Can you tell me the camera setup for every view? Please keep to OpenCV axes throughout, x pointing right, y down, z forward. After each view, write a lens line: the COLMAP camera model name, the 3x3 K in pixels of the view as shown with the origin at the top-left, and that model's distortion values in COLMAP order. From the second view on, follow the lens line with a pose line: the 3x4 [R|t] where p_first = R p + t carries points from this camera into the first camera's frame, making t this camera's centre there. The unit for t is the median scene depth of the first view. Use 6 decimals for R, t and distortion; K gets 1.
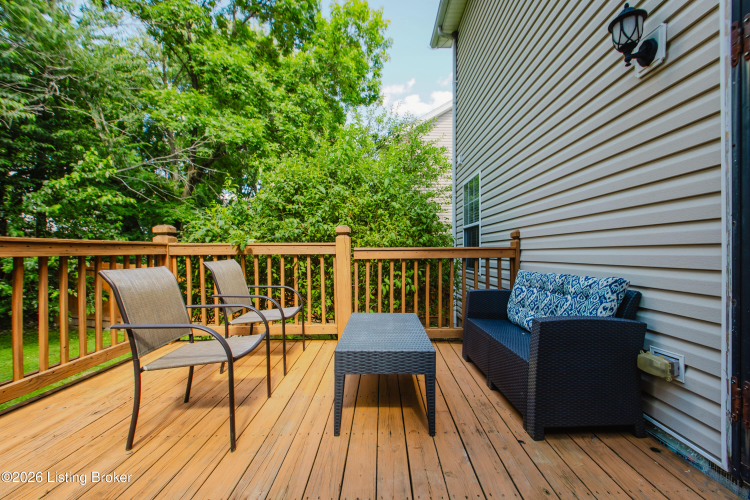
lens RADIAL K [[301.2, 0, 375.0], [0, 301.2, 250.0], [0, 0, 1]] dist [-0.000091, -0.000099]
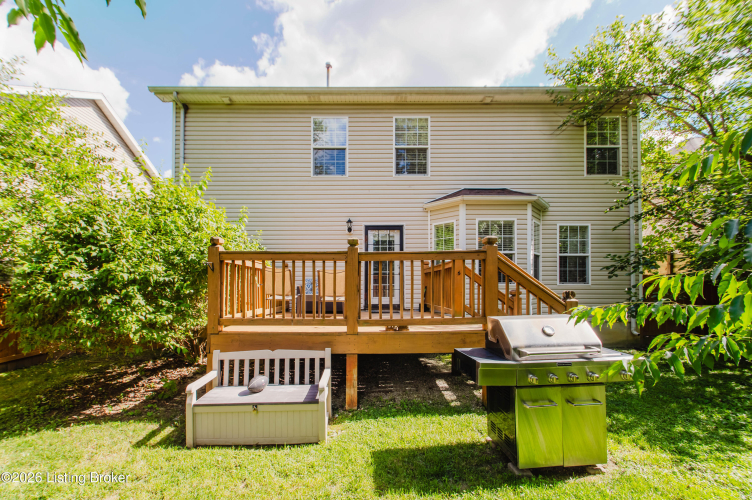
lens RADIAL K [[306.2, 0, 358.2], [0, 306.2, 275.0], [0, 0, 1]] dist [0.015692, -0.000081]
pose [[0.034262, 0.025880, 0.999078, -2.088634], [0.000605, 0.999664, -0.025915, 0.108565], [-0.999413, 0.001493, 0.034235, 0.409533]]
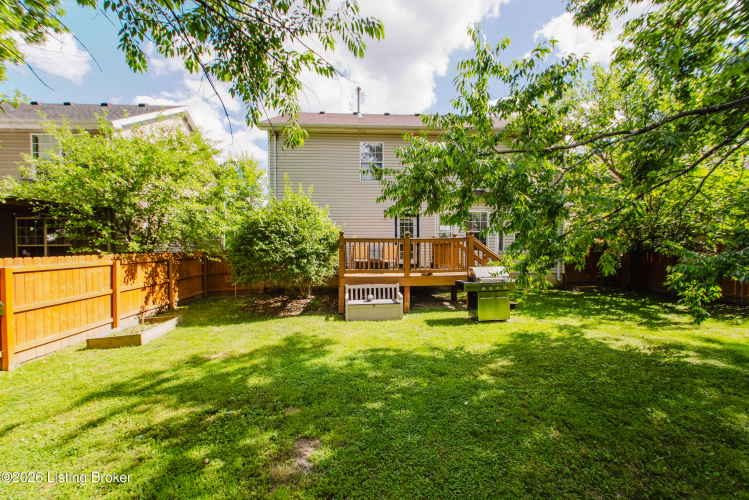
lens RADIAL K [[300.8, 0, 374.5], [0, 300.8, 250.0], [0, 0, 1]] dist [-0.000091, -0.000099]
pose [[-0.051007, -0.017791, 0.998540, -3.540111], [0.000359, 0.999841, 0.017833, 0.030087], [-0.998698, 0.001268, -0.050993, 0.937139]]
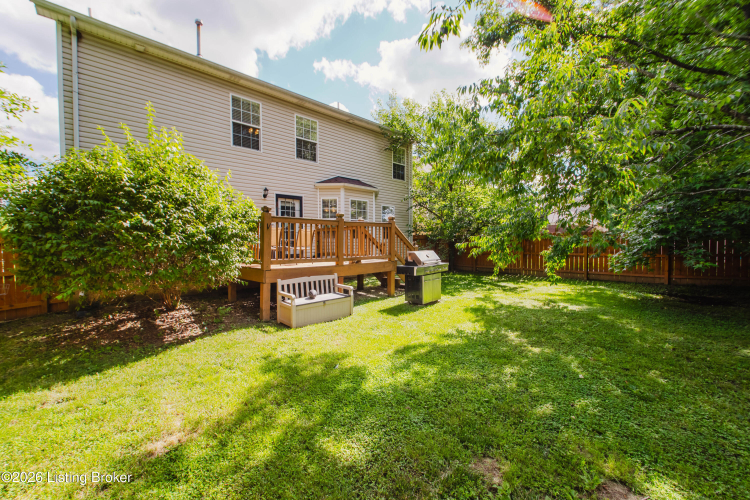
lens RADIAL K [[301.2, 0, 375.0], [0, 301.2, 250.0], [0, 0, 1]] dist [-0.000091, -0.000099]
pose [[-0.663049, -0.020208, 0.748303, -2.710569], [0.001461, 0.999599, 0.028289, 0.142325], [-0.748575, 0.019851, -0.662753, 1.878818]]
